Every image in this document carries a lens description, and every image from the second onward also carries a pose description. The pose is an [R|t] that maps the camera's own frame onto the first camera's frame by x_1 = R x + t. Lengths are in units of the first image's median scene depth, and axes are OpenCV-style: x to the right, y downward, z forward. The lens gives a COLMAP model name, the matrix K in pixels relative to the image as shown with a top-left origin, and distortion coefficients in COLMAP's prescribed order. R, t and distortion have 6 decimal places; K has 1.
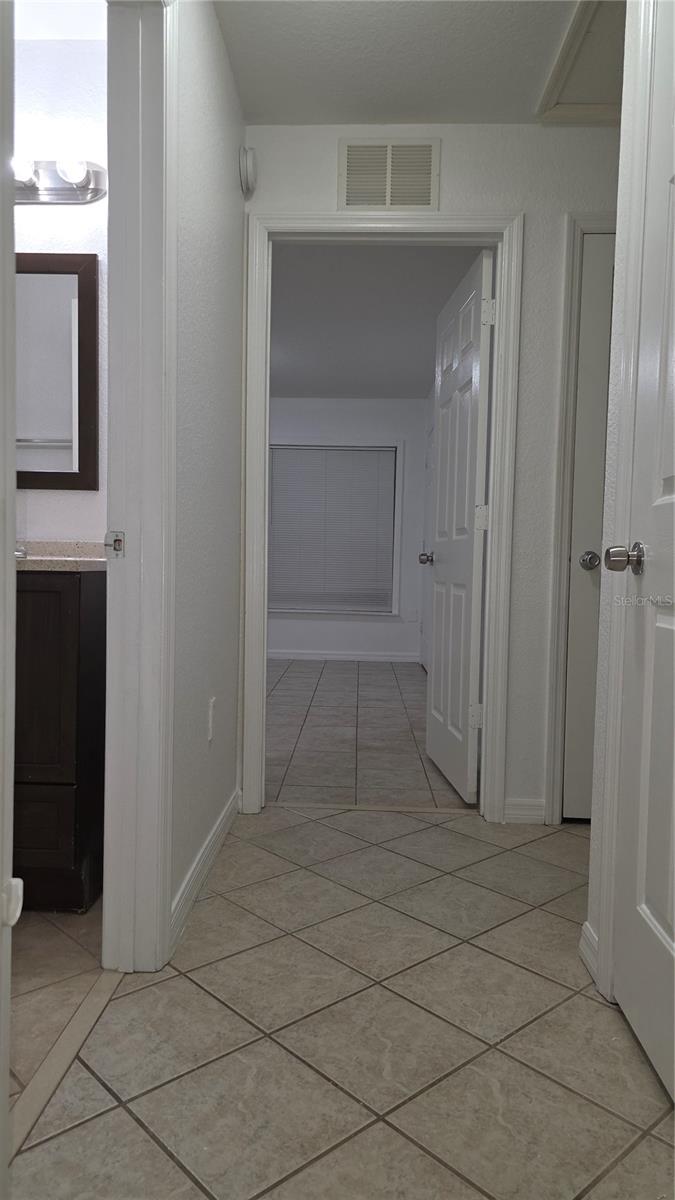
lens RADIAL K [[807.8, 0, 336.9], [0, 807.8, 601.6], [0, 0, 1]] dist [-0.000937, -0.000540]
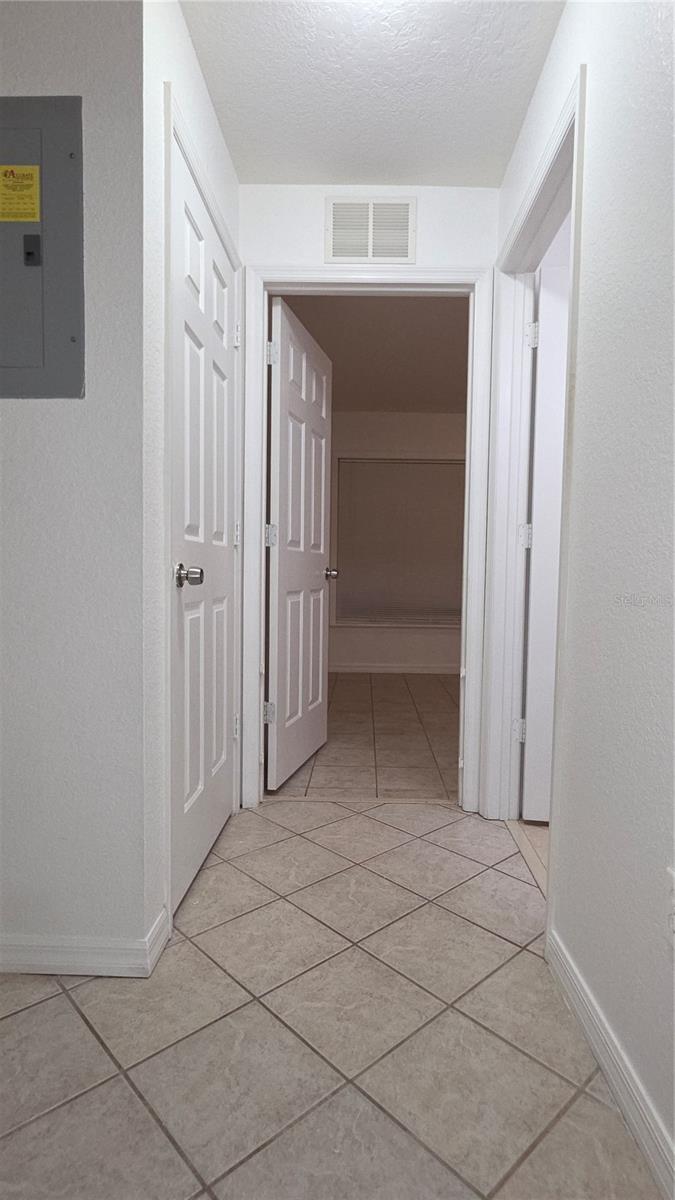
lens RADIAL K [[607.6, 0, 340.2], [0, 607.6, 601.2], [0, 0, 1]] dist [-0.001040, 0.000132]
pose [[-0.999288, -0.037571, 0.003369, 0.087466], [-0.037040, 0.994208, 0.100885, -0.112963], [-0.007140, 0.100689, -0.994892, 1.827064]]
